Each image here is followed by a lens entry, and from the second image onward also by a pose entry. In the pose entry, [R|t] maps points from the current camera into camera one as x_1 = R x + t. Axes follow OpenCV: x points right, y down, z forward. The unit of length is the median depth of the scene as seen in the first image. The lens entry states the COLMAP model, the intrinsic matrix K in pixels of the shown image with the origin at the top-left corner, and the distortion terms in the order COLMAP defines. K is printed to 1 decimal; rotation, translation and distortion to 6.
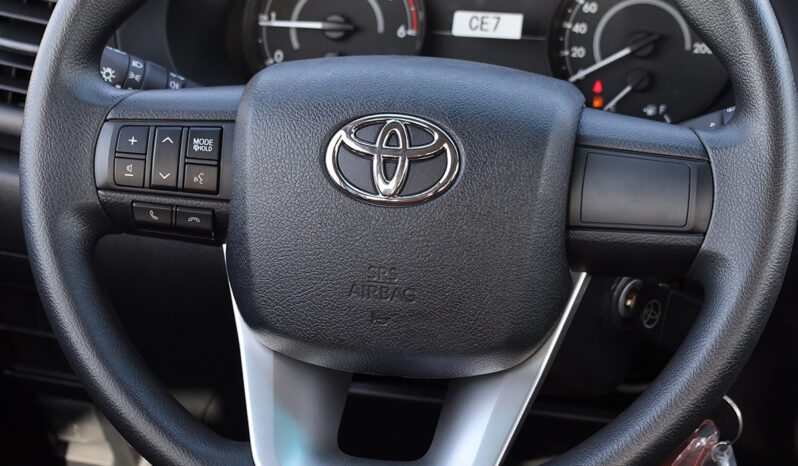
lens RADIAL K [[2137.2, 0, 397.1], [0, 2137.2, 234.7], [0, 0, 1]] dist [0.073018, 0.000000]
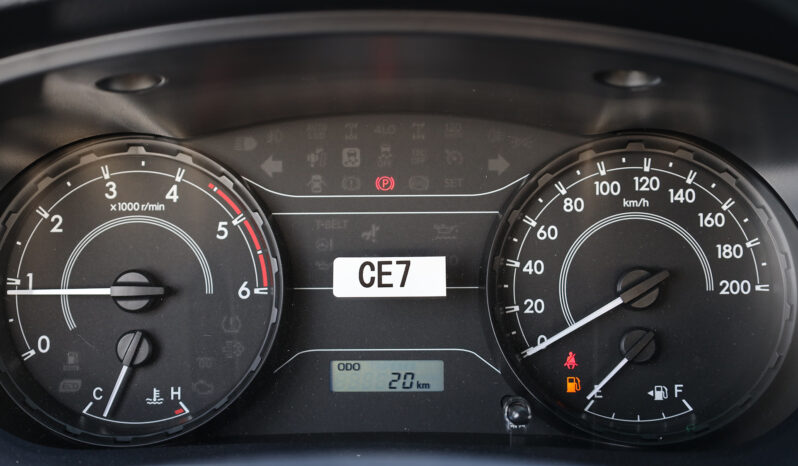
lens RADIAL K [[2137.2, 0, 400.5], [0, 2137.2, 233.8], [0, 0, 1]] dist [0.073018, 0.000000]
pose [[0.994274, -0.065034, 0.084791, -0.004242], [0.072071, 0.993960, -0.082760, -0.058090], [-0.078897, 0.088397, 0.992956, 0.393350]]
